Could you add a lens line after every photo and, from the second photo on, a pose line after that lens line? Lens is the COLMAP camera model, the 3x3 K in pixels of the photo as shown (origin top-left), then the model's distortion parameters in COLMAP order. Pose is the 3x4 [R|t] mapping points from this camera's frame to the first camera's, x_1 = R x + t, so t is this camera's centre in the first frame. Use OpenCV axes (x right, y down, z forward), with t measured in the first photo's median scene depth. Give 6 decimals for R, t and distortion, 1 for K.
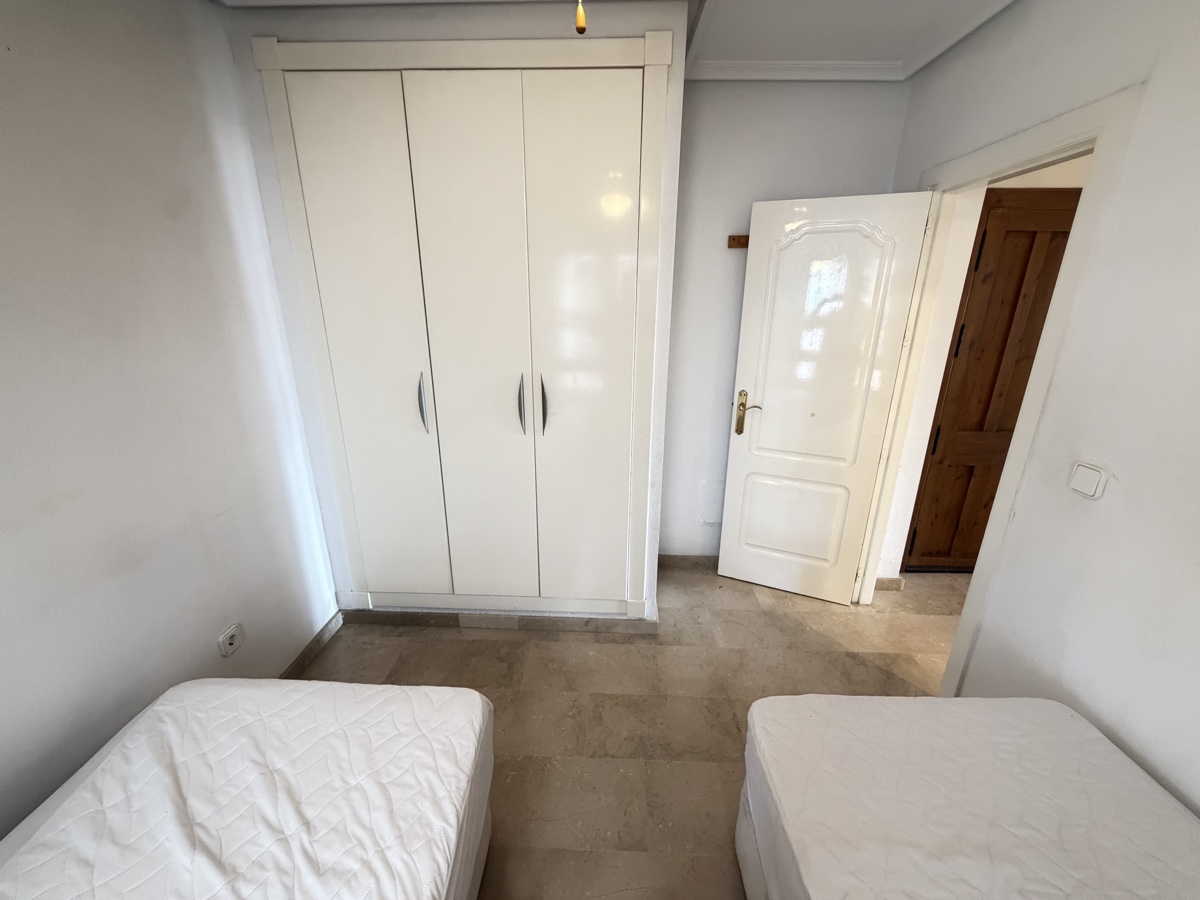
lens RADIAL K [[478.4, 0, 597.7], [0, 478.4, 451.8], [0, 0, 1]] dist [0.000952, 0.000304]
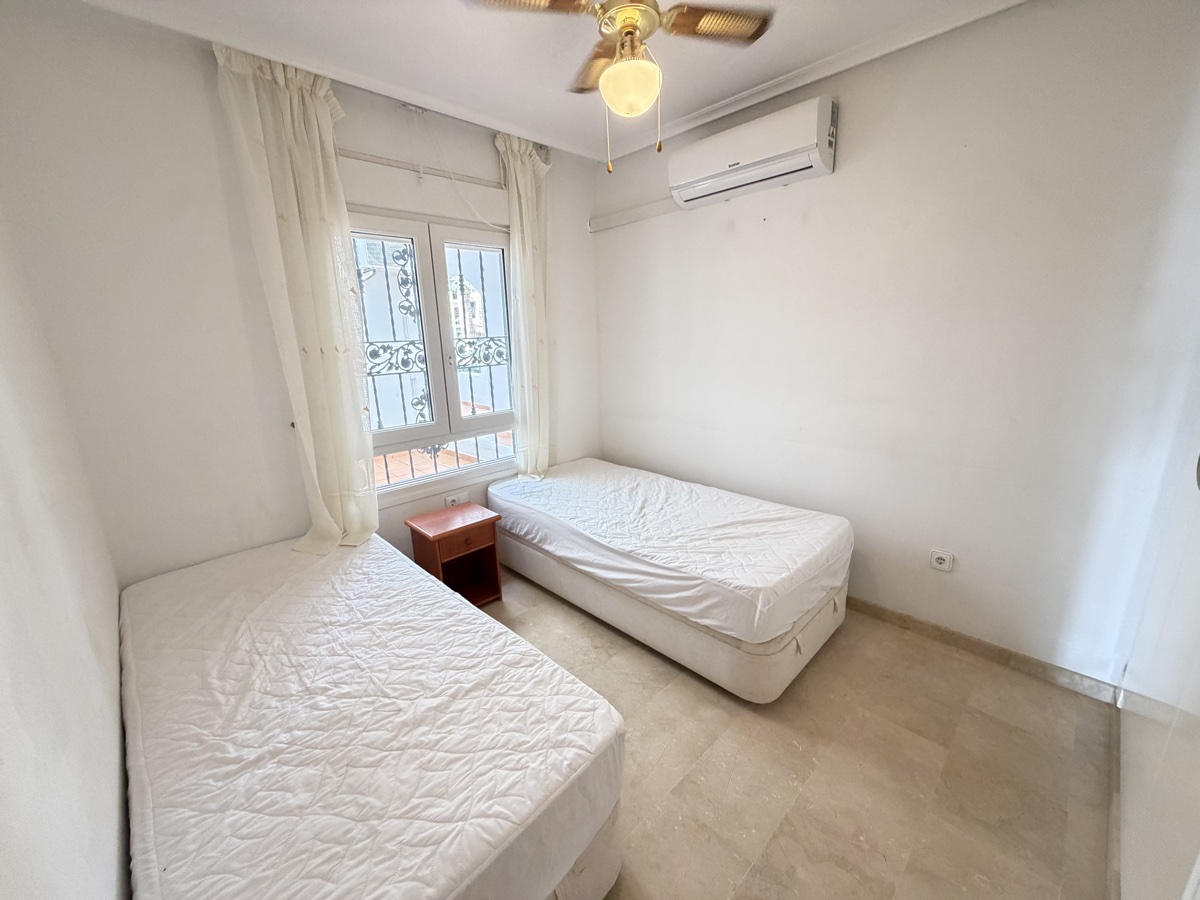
lens RADIAL K [[478.4, 0, 597.7], [0, 478.4, 451.8], [0, 0, 1]] dist [0.000952, 0.000304]
pose [[-0.694361, 0.186497, -0.695041, 0.753824], [-0.199857, 0.877864, 0.435215, -0.250085], [0.691318, 0.441106, -0.572281, 1.067699]]
